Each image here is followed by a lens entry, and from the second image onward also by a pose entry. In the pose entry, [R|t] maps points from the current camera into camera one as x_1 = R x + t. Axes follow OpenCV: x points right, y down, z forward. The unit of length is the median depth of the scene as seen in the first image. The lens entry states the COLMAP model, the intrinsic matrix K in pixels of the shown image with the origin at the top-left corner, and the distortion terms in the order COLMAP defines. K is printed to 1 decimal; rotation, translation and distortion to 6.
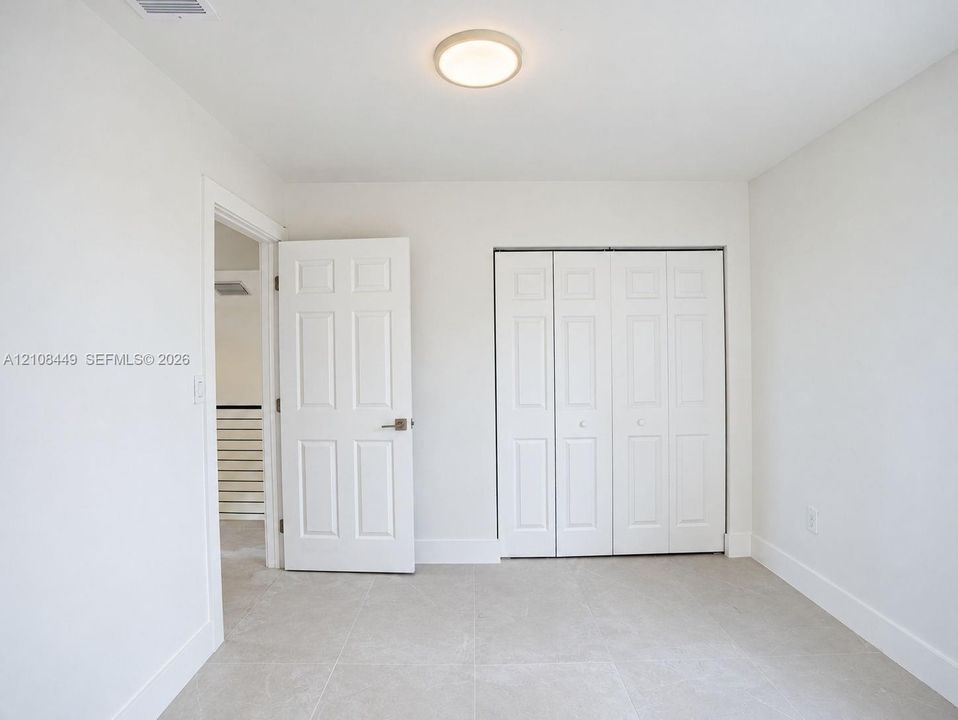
lens RADIAL K [[367.6, 0, 479.0], [0, 367.6, 360.0], [0, 0, 1]] dist [-0.000452, 0.000005]
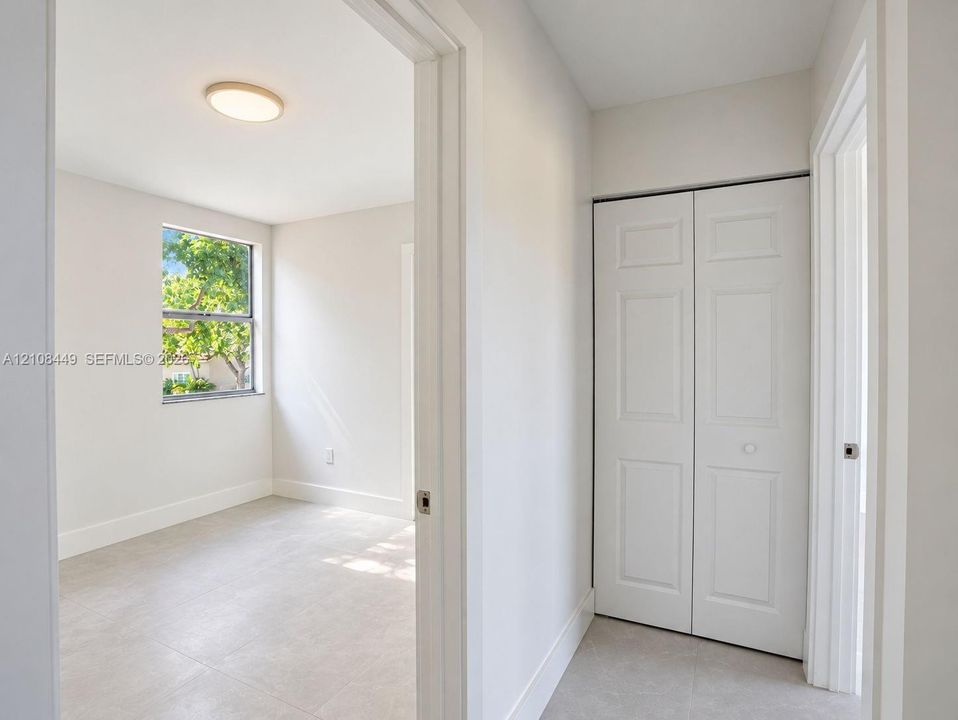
lens RADIAL K [[494.1, 0, 479.0], [0, 494.1, 360.0], [0, 0, 1]] dist [-0.091961, 0.043168]
pose [[0.874847, 0.009680, -0.484303, 0.293407], [-0.000186, 0.999807, 0.019647, -0.002225], [0.484400, -0.017098, 0.874680, 0.019271]]
